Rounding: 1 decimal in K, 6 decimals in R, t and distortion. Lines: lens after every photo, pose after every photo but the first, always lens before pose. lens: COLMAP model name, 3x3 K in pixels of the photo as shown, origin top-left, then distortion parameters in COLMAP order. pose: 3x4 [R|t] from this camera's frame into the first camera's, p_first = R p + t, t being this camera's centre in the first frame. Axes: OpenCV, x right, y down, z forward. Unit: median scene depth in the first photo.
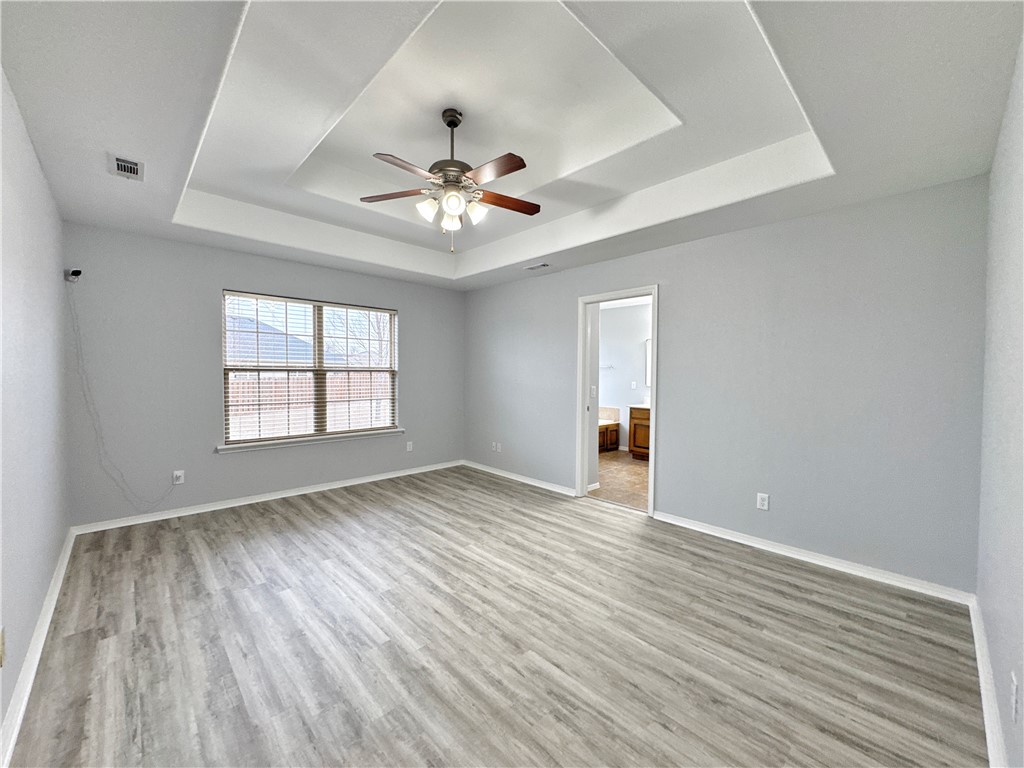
lens RADIAL K [[410.9, 0, 506.0], [0, 410.9, 382.2], [0, 0, 1]] dist [-0.004371, 0.000411]
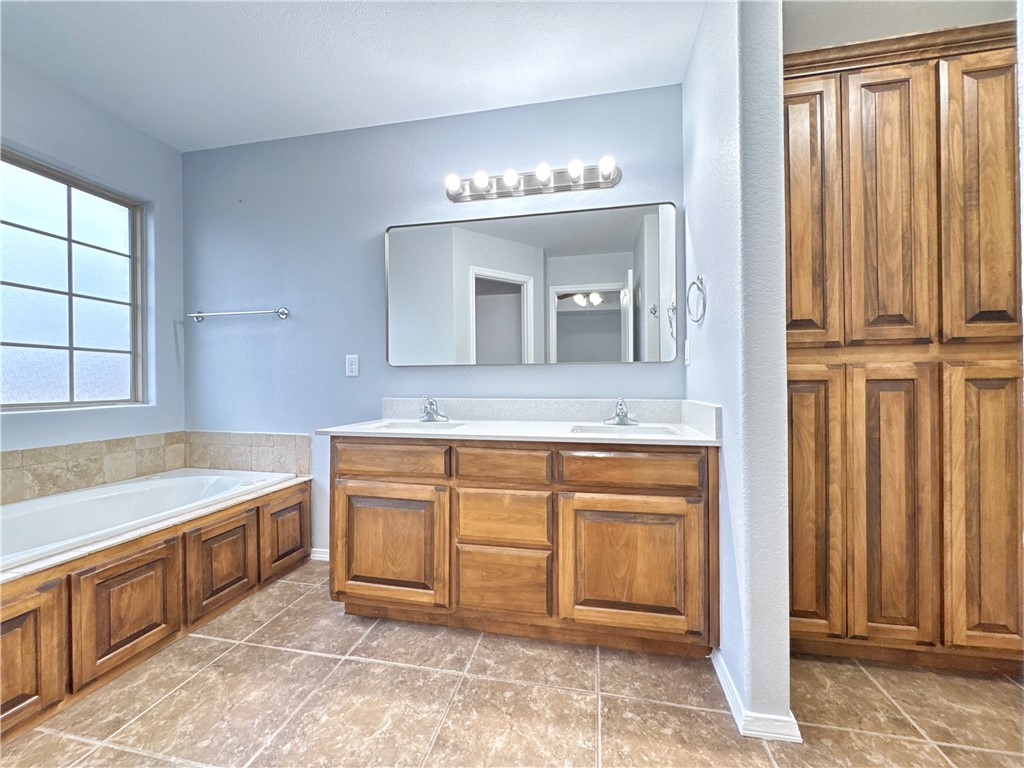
lens RADIAL K [[410.9, 0, 509.7], [0, 410.9, 384.8], [0, 0, 1]] dist [-0.004371, 0.000411]
pose [[0.819198, -0.013403, 0.573355, 0.225045], [0.021843, 0.999731, -0.007839, 0.029094], [-0.573095, 0.018946, 0.819270, 0.653839]]
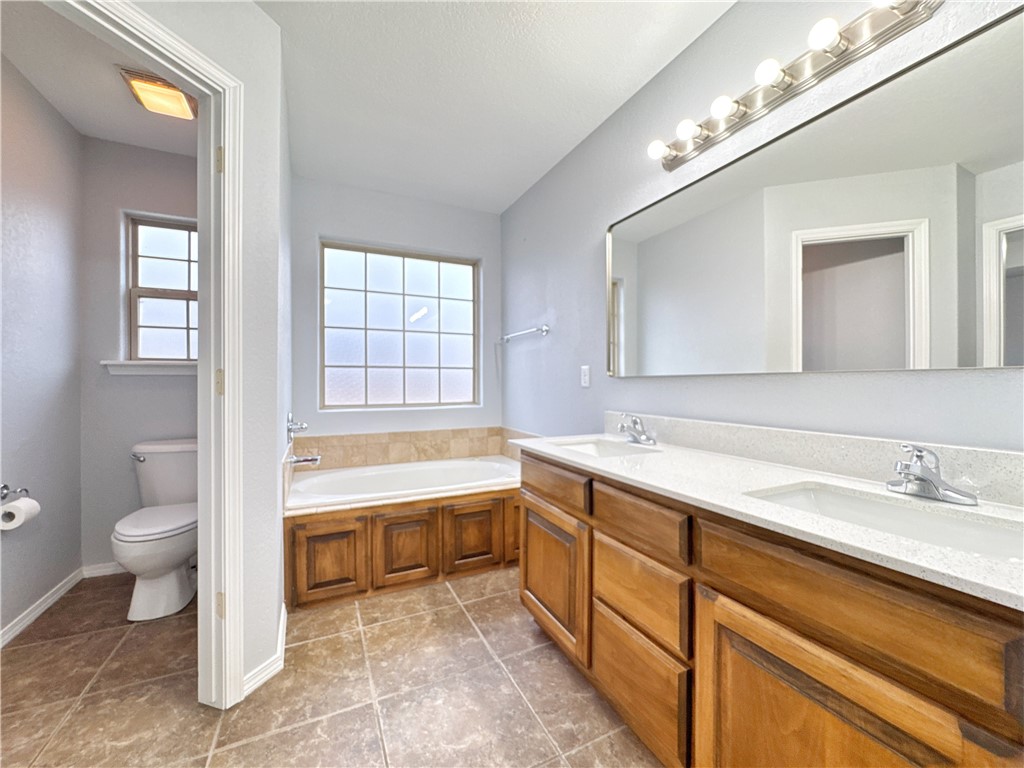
lens RADIAL K [[410.9, 0, 512.2], [0, 410.9, 384.6], [0, 0, 1]] dist [-0.004371, 0.000411]
pose [[0.952234, -0.008151, -0.305262, 0.353952], [0.003216, 0.999856, -0.016666, 0.019913], [0.305354, 0.014888, 0.952123, 0.666625]]
